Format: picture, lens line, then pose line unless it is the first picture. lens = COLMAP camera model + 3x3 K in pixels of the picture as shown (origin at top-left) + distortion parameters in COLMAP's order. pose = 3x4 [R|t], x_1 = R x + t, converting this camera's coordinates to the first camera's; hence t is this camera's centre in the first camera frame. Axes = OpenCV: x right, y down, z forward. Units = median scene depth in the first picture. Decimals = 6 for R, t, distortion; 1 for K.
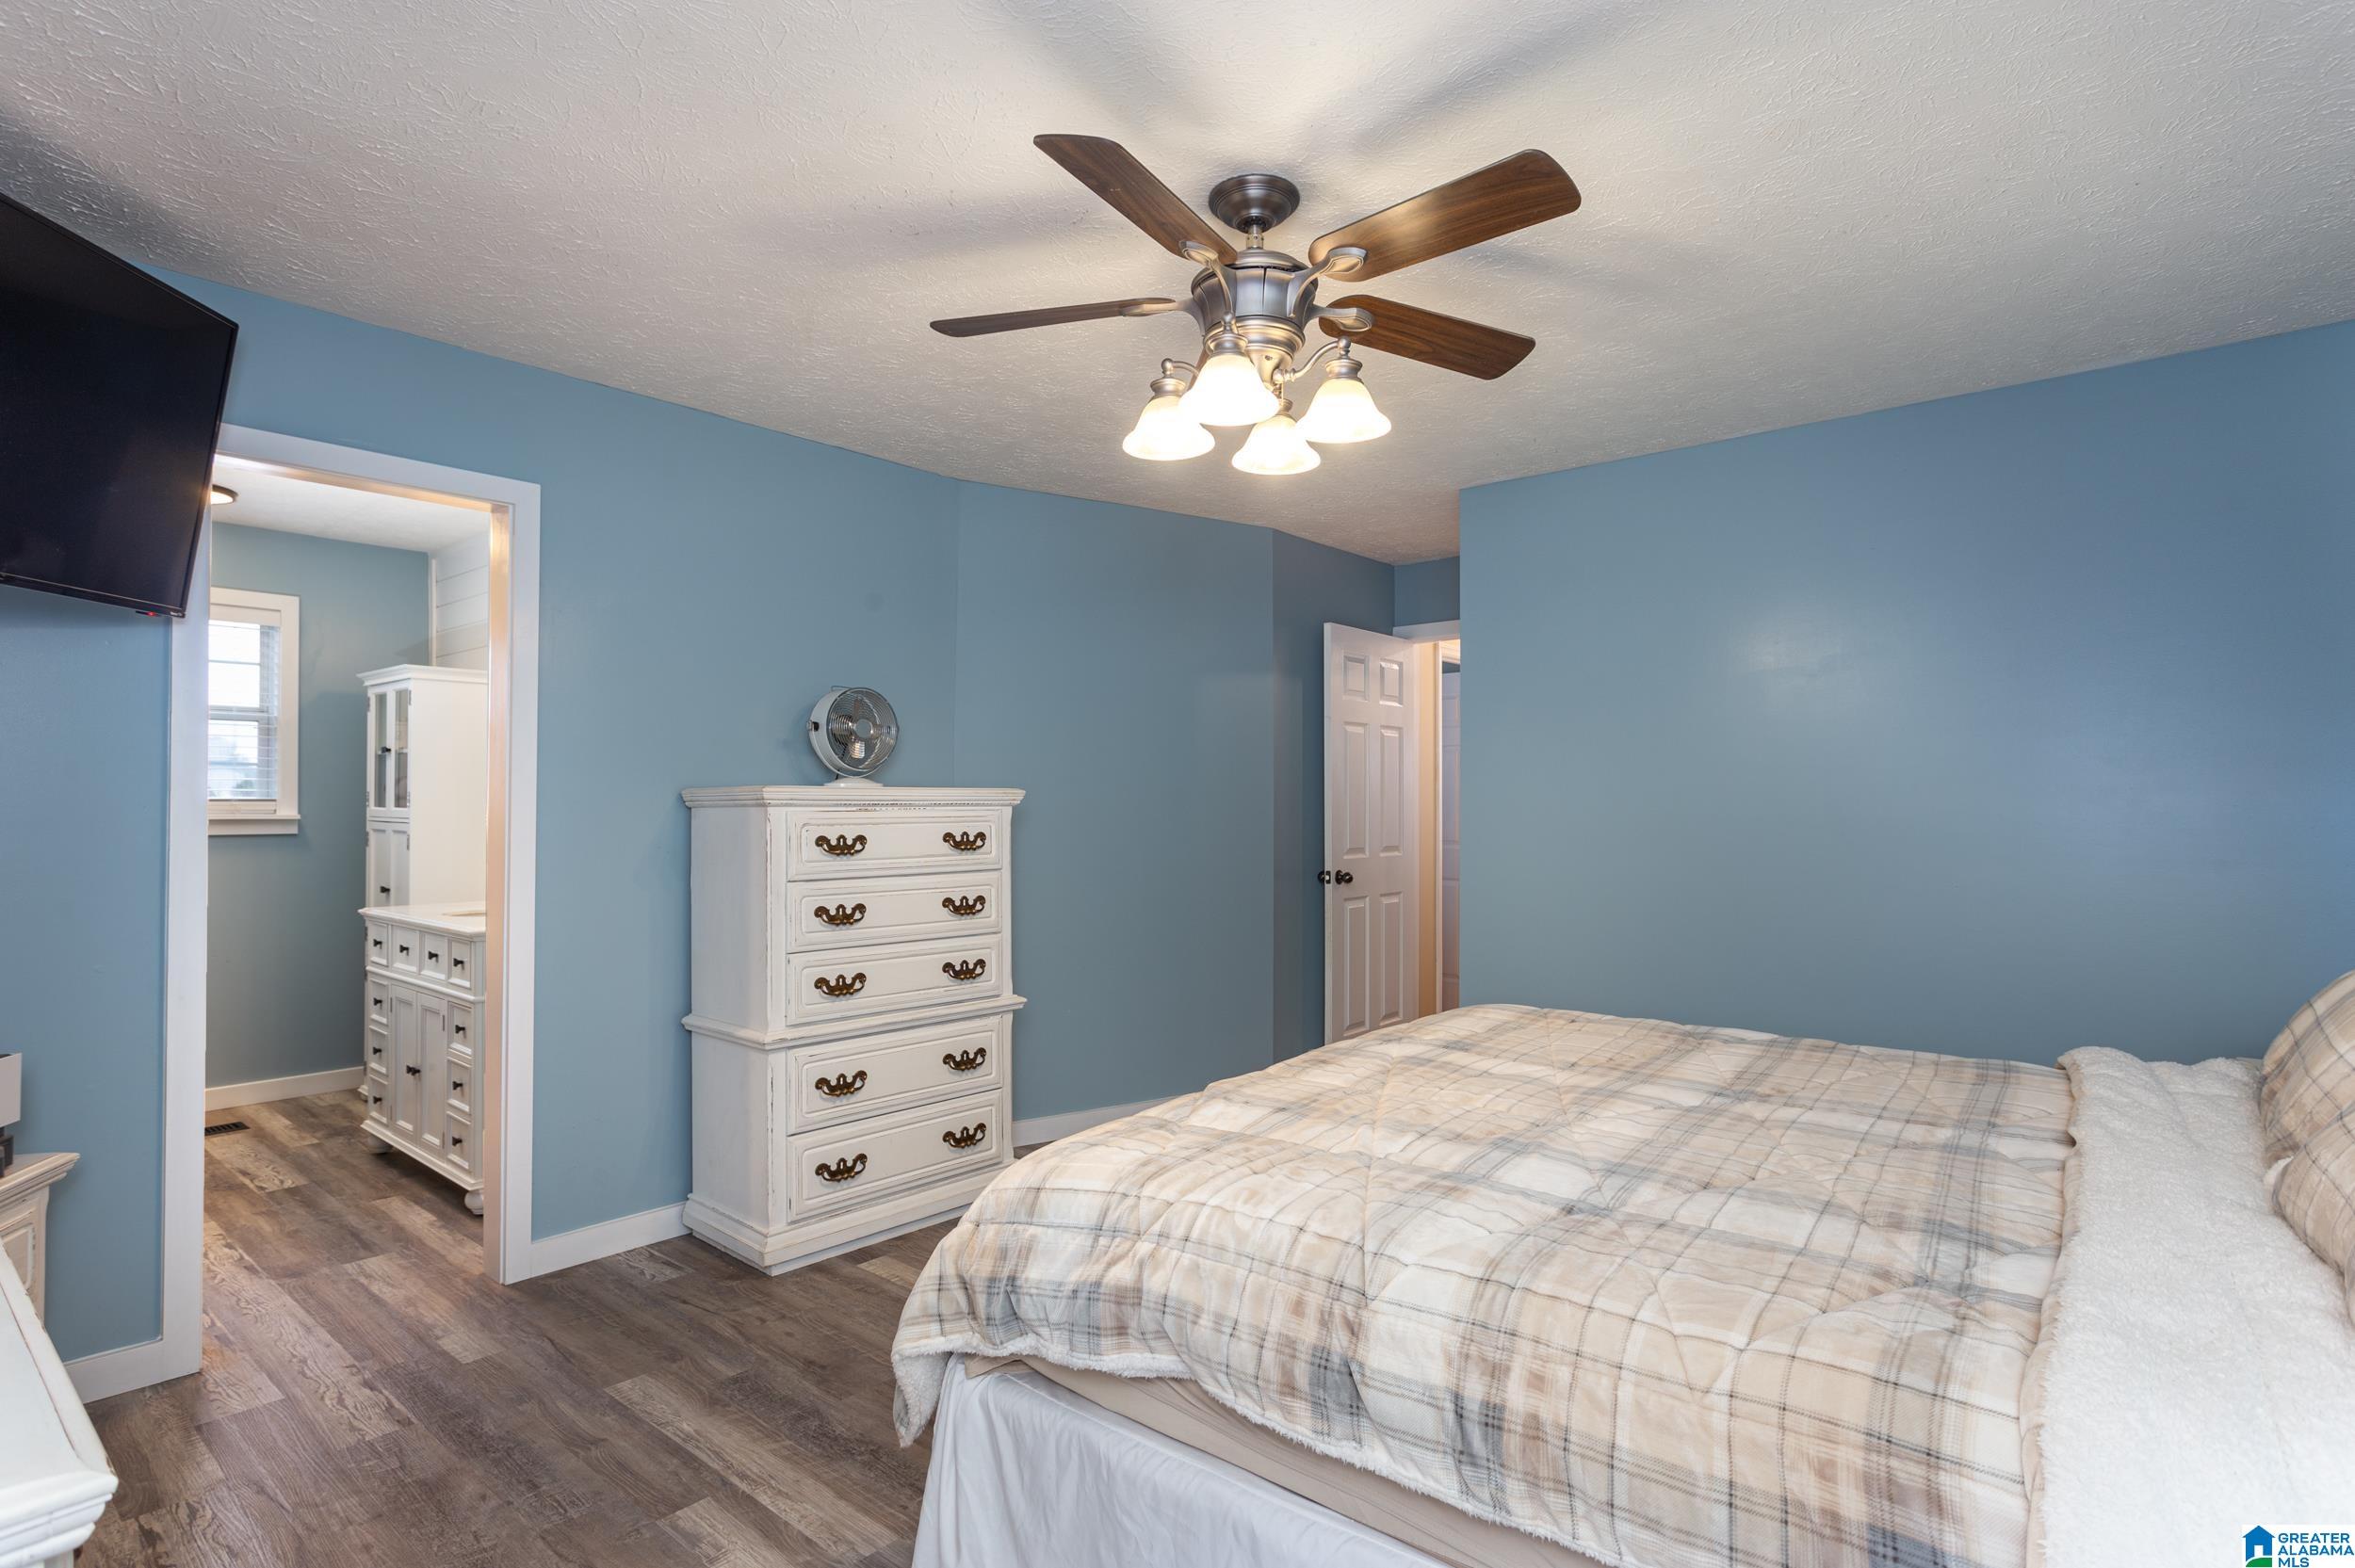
lens RADIAL K [[1225.8, 0, 1174.3], [0, 1225.8, 787.8], [0, 0, 1]] dist [-0.000278, 0.000423]
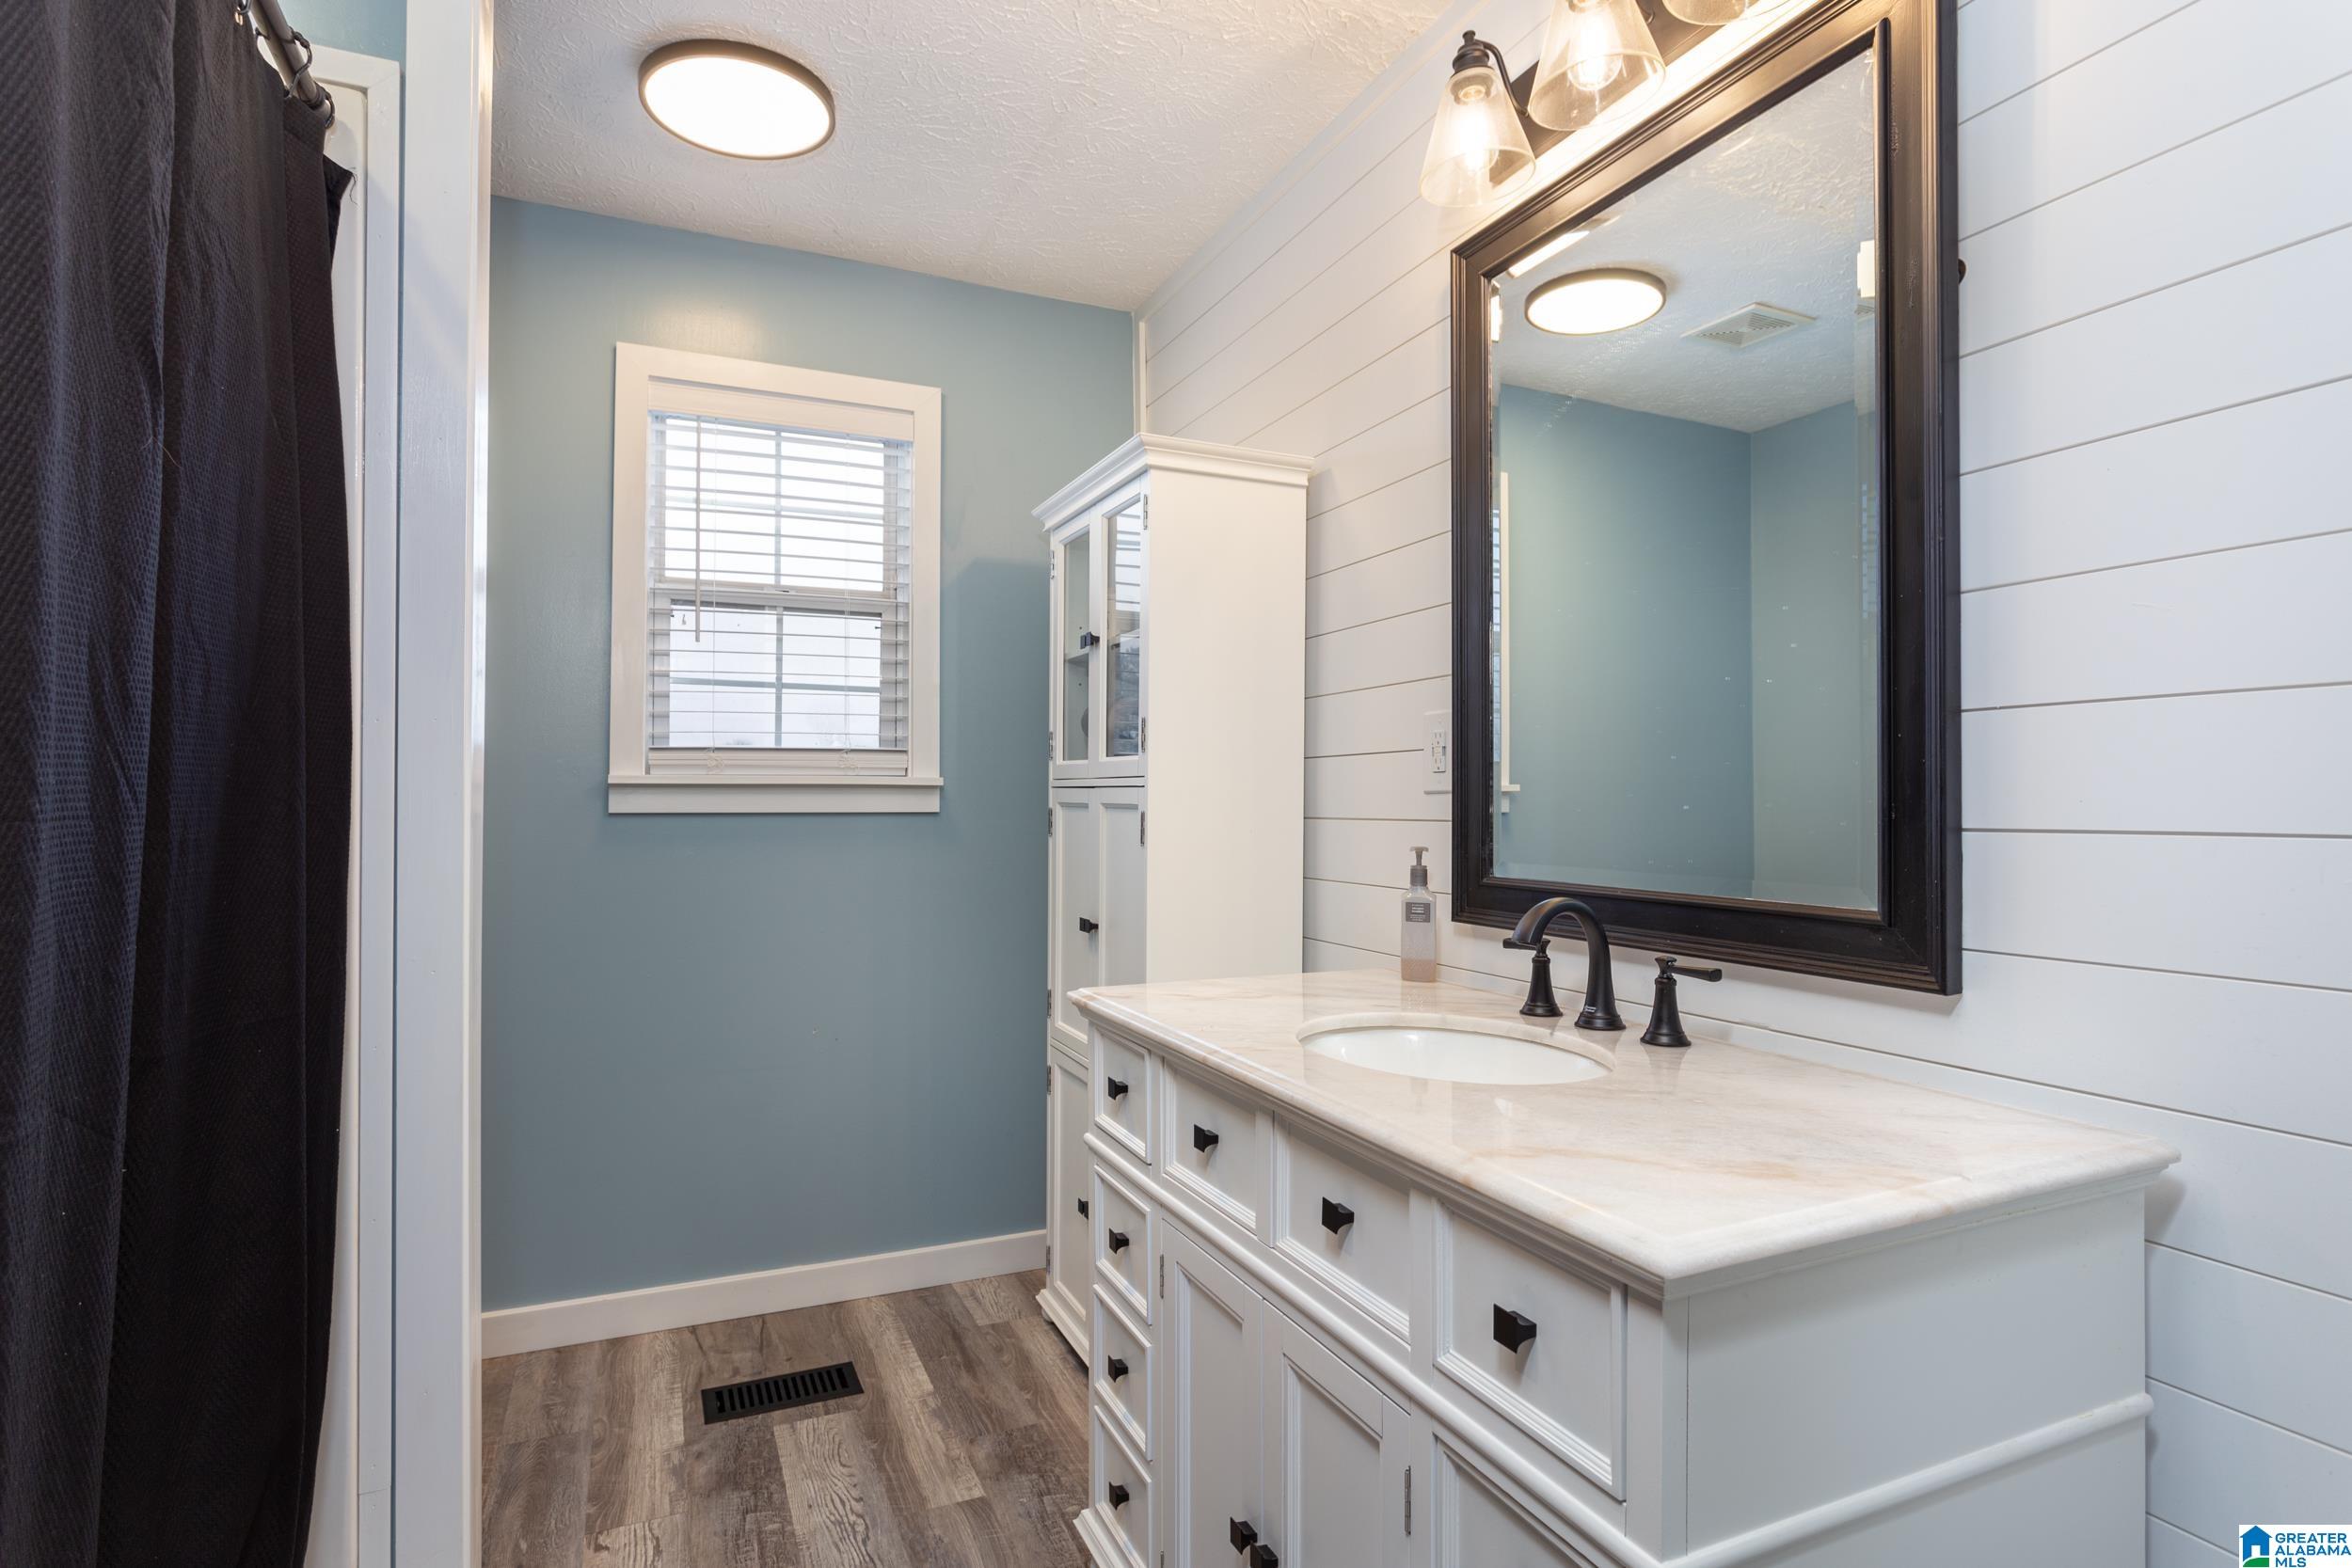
lens RADIAL K [[1224.3, 0, 1180.1], [0, 1224.3, 788.0], [0, 0, 1]] dist [-0.000278, 0.000423]
pose [[0.912226, -0.000997, -0.409685, -0.401539], [0.001767, 0.999997, 0.001501, 0.026948], [0.409683, -0.002093, 0.912226, 0.556622]]
